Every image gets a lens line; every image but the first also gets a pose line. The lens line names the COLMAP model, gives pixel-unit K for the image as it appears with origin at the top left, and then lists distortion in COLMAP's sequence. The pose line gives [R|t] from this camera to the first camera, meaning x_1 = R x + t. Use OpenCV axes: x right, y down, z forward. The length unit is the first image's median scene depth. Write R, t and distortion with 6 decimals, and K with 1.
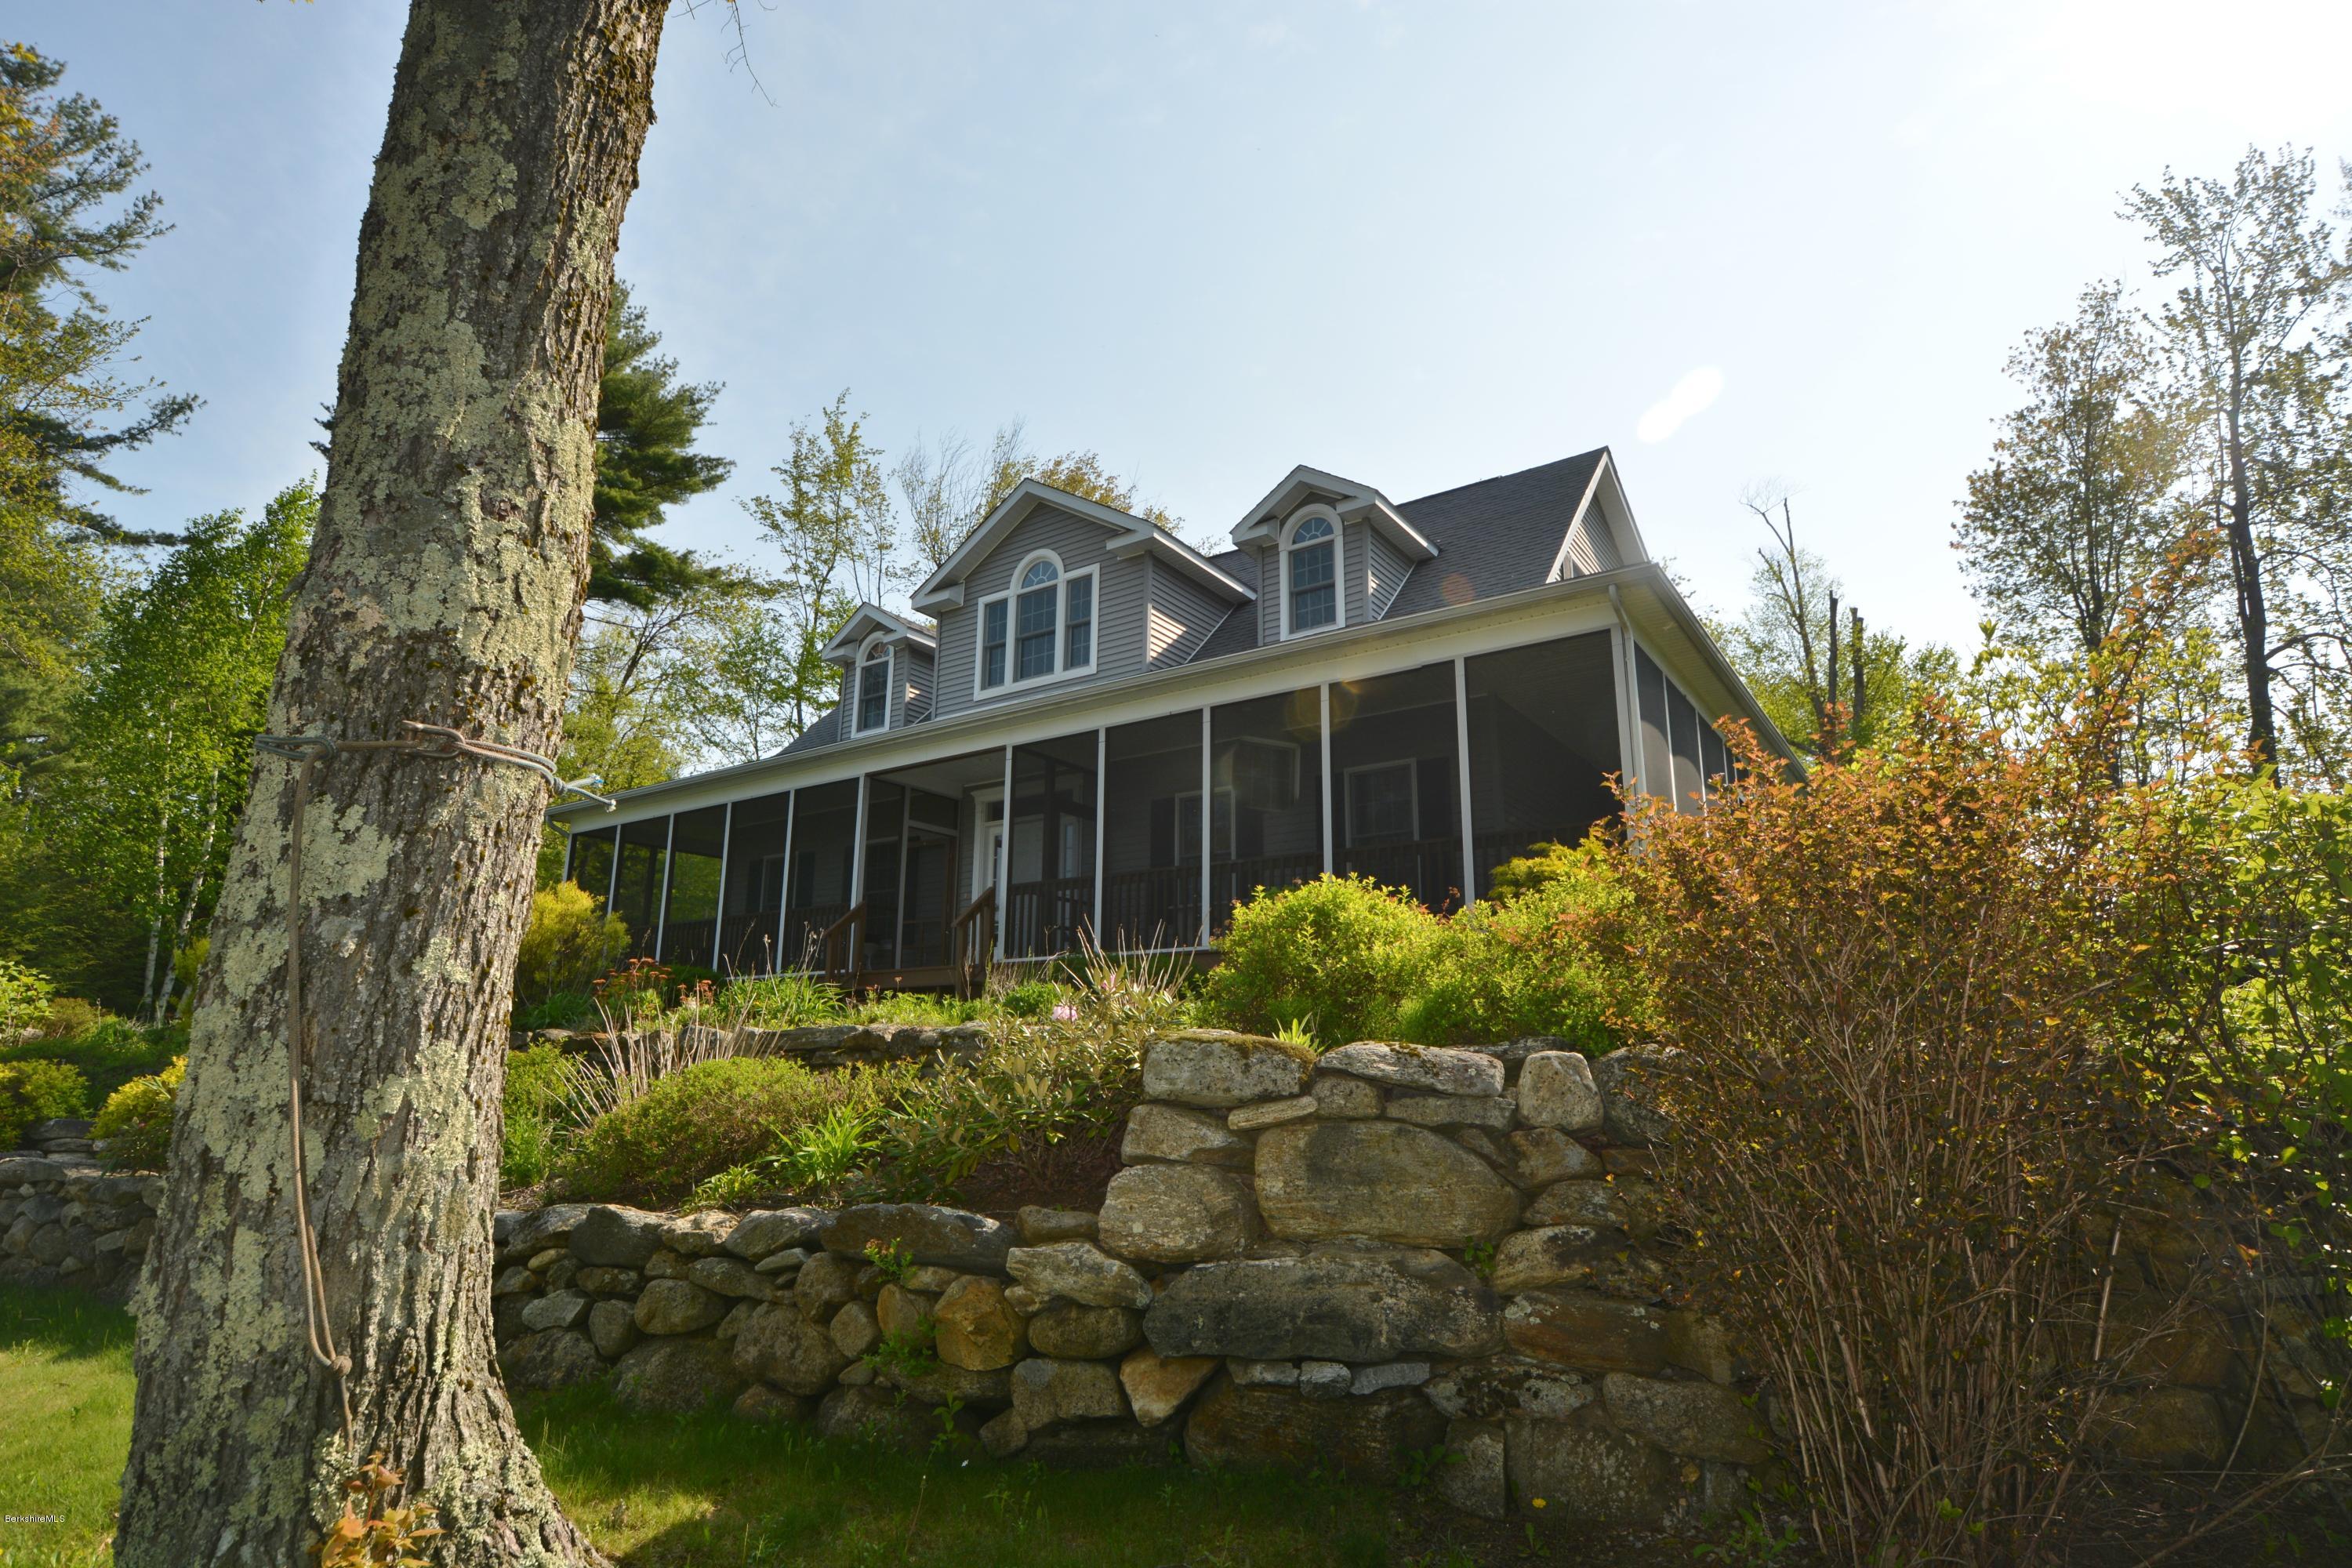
lens RADIAL K [[1221.2, 0, 1170.7], [0, 1221.2, 784.5], [0, 0, 1]] dist [0.022733, -0.008353]
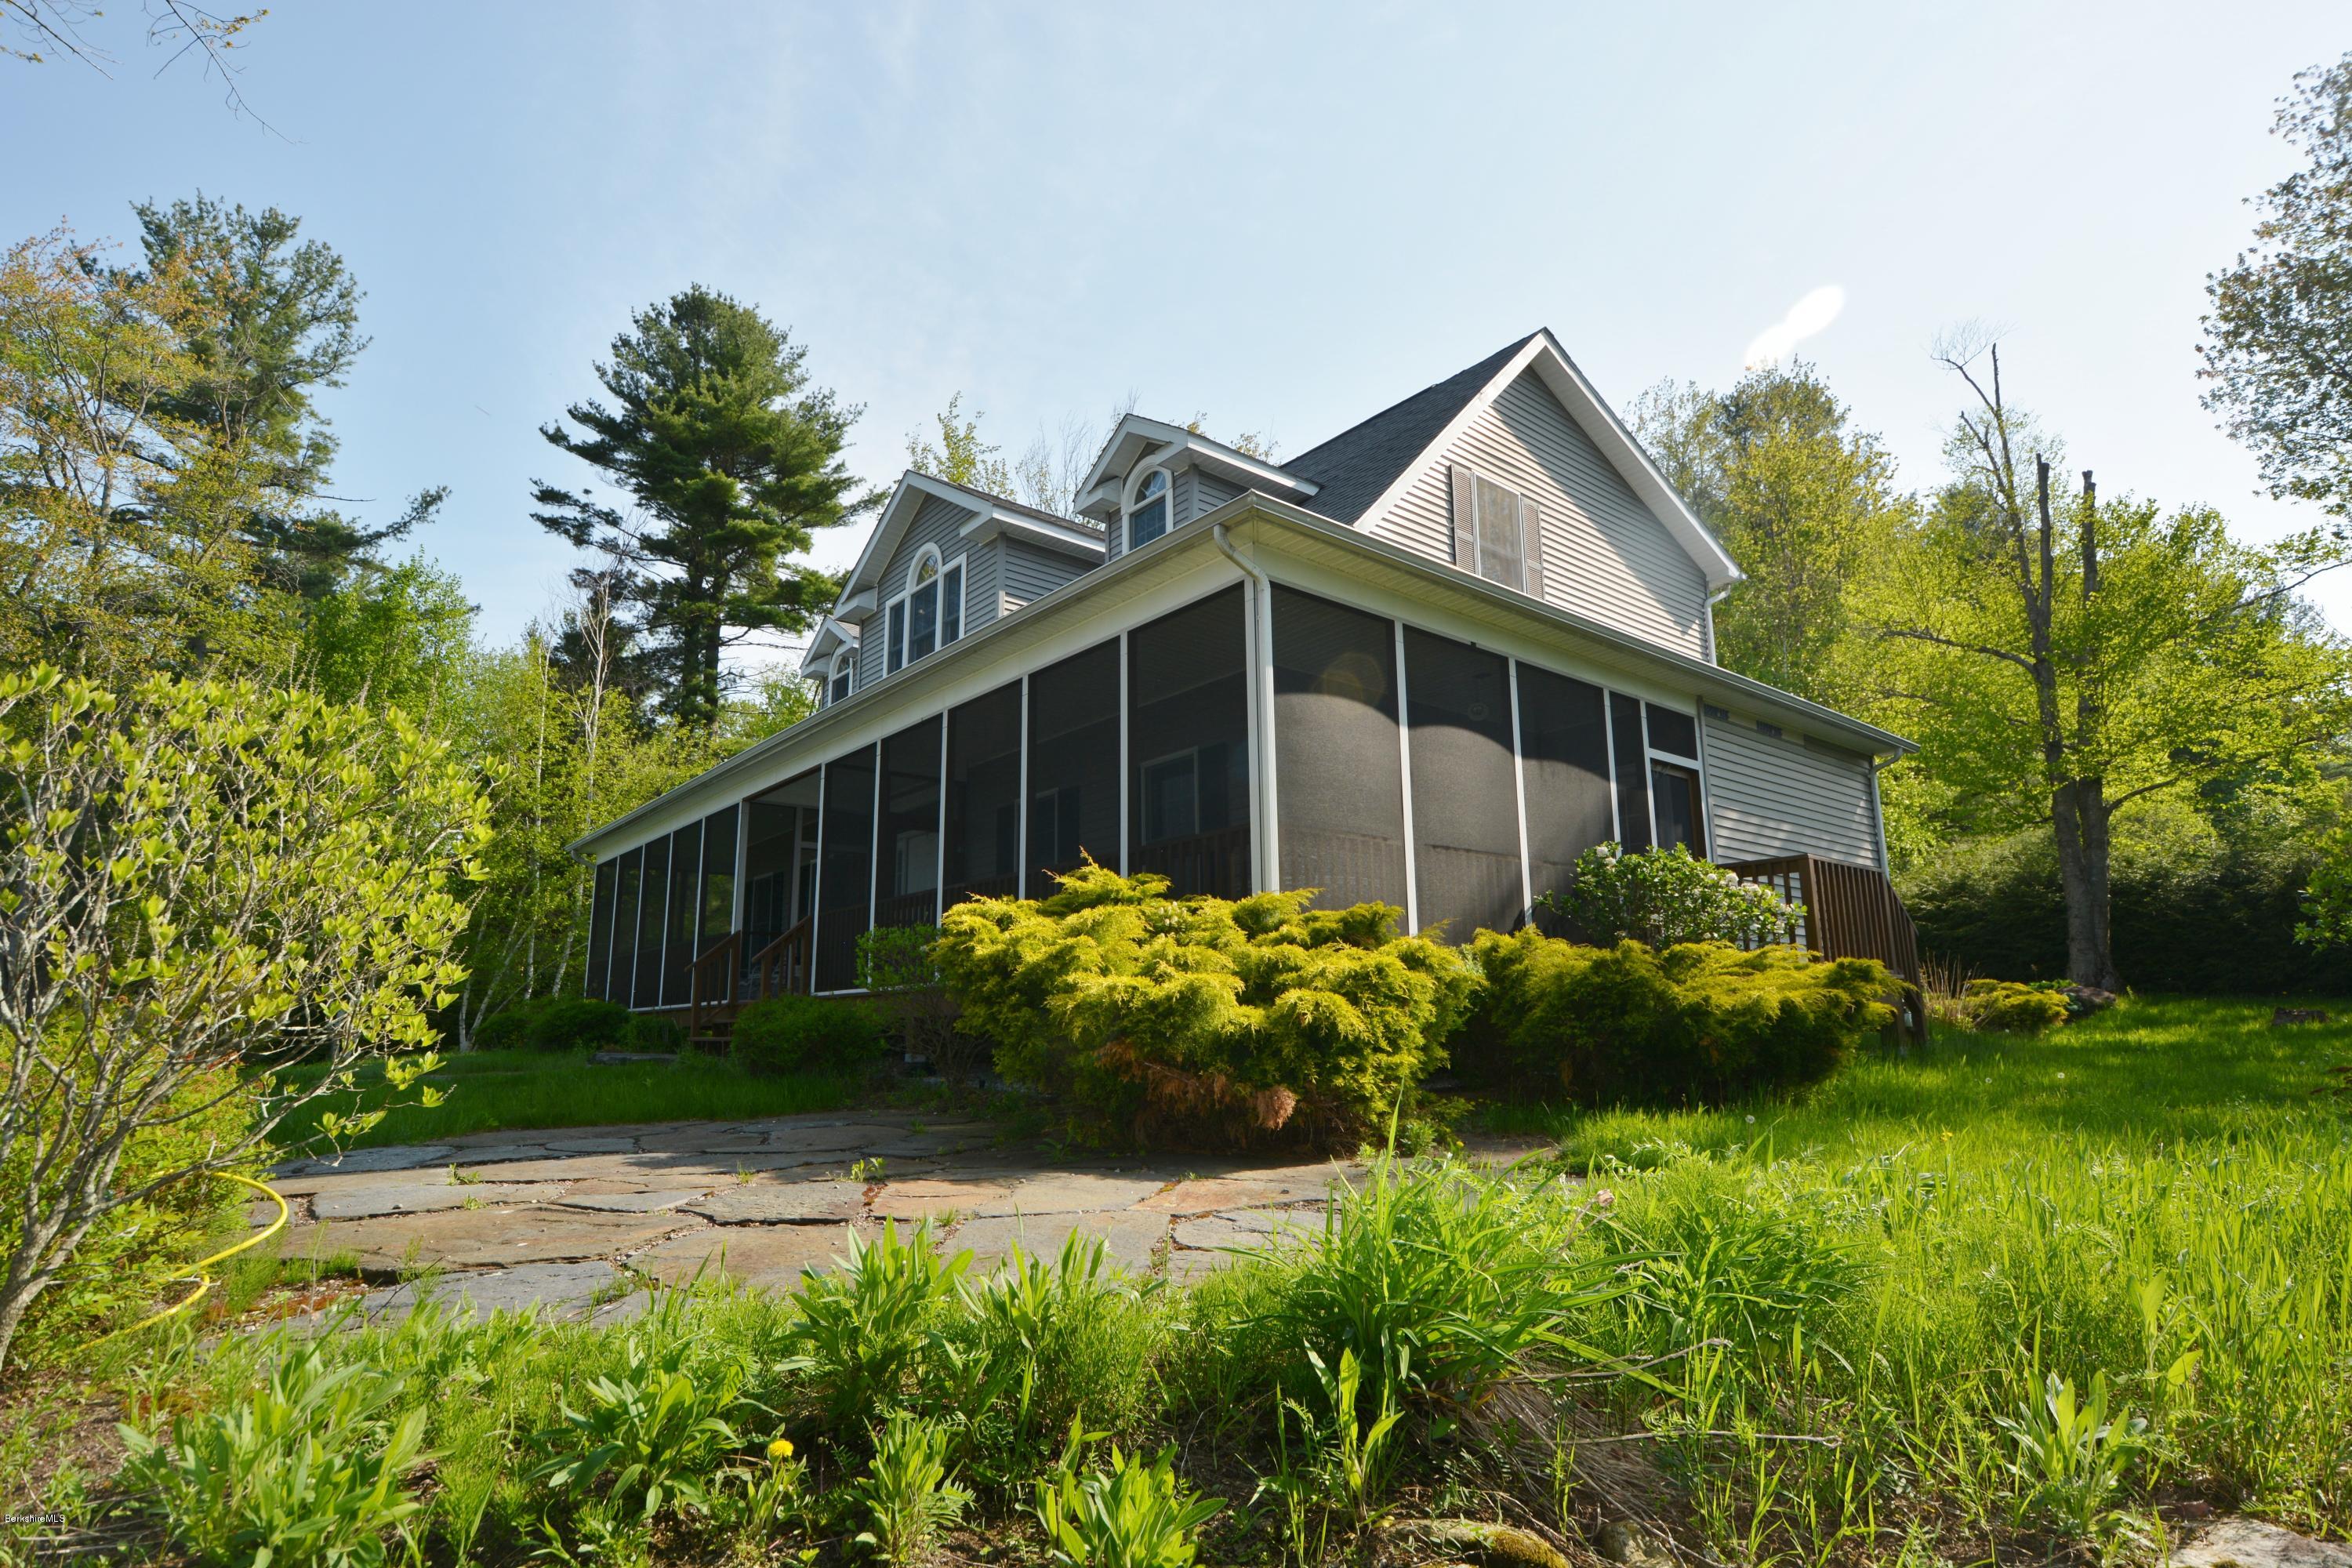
lens RADIAL K [[1221.2, 0, 1191.1], [0, 1221.2, 781.2], [0, 0, 1]] dist [0.022733, -0.008353]
pose [[0.965293, -0.076934, -0.249581, 0.200660], [0.083228, 0.996421, 0.014744, -0.004966], [0.247554, -0.035005, 0.968242, 0.088564]]
